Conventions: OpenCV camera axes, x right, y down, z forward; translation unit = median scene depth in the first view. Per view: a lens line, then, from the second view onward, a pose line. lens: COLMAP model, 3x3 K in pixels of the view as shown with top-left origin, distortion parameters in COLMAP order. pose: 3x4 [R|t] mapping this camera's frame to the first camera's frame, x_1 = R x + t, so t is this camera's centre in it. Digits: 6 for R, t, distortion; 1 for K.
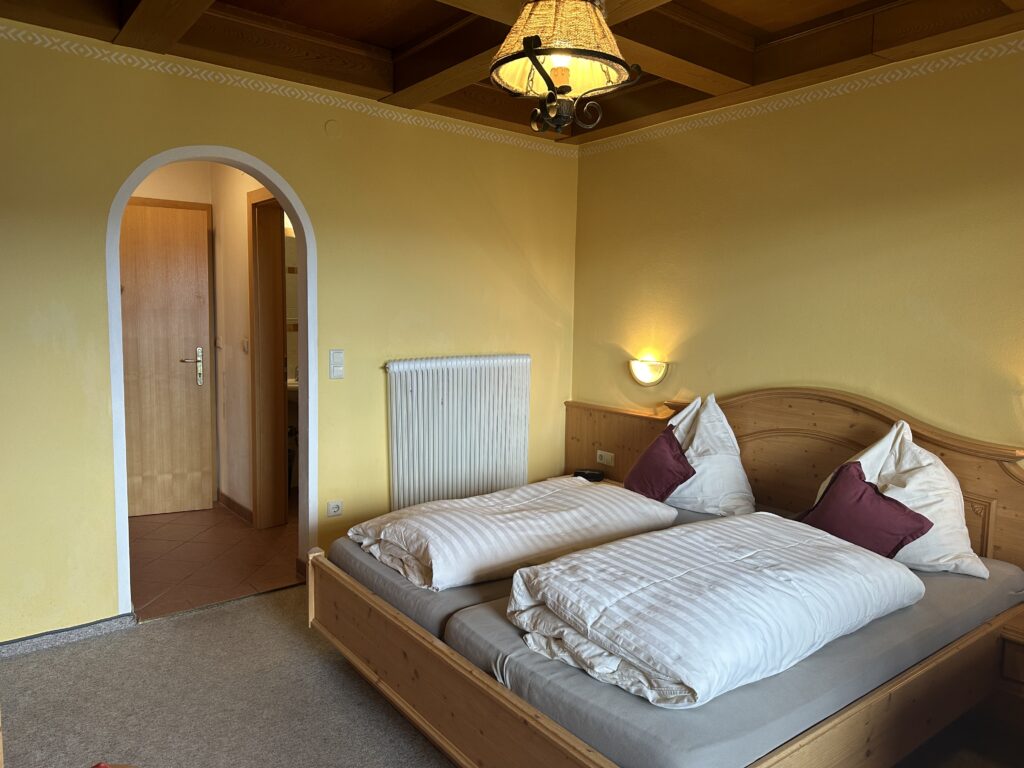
lens RADIAL K [[715.3, 0, 517.2], [0, 715.3, 374.8], [0, 0, 1]] dist [0.120896, -0.156277]
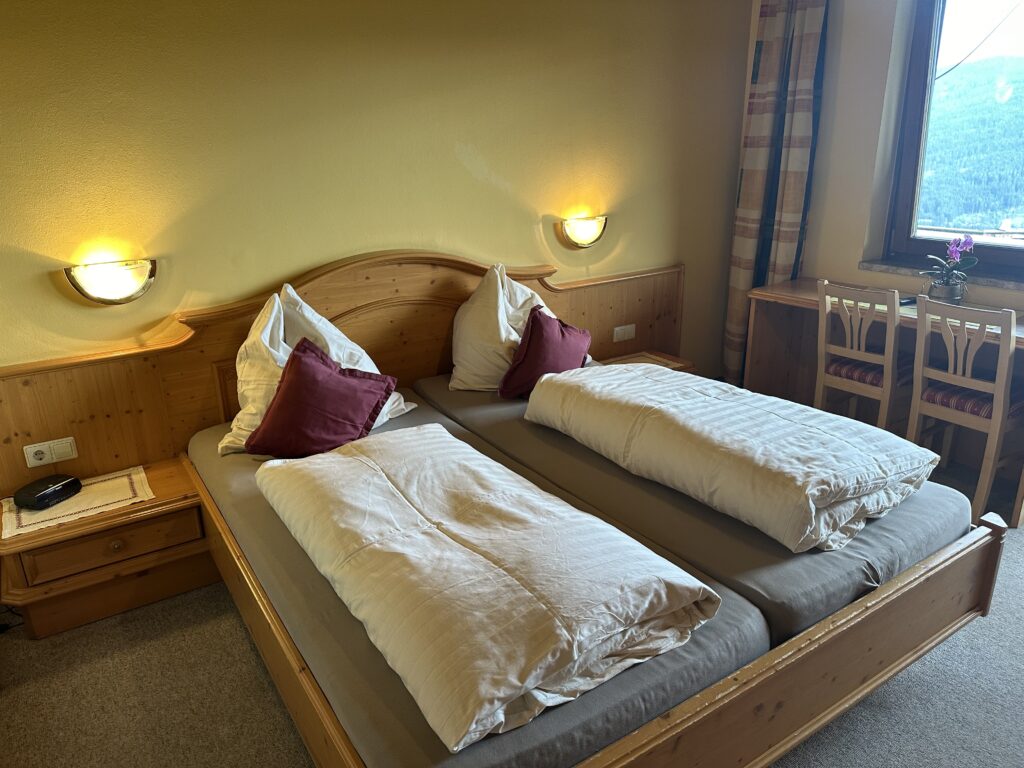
lens RADIAL K [[710.1, 0, 512.0], [0, 710.1, 384.0], [0, 0, 1]] dist [0.101130, -0.152363]
pose [[0.070011, -0.345981, 0.935626, -0.625947], [0.107384, 0.935091, 0.337748, -0.148251], [-0.991750, 0.076825, 0.102619, 1.005856]]
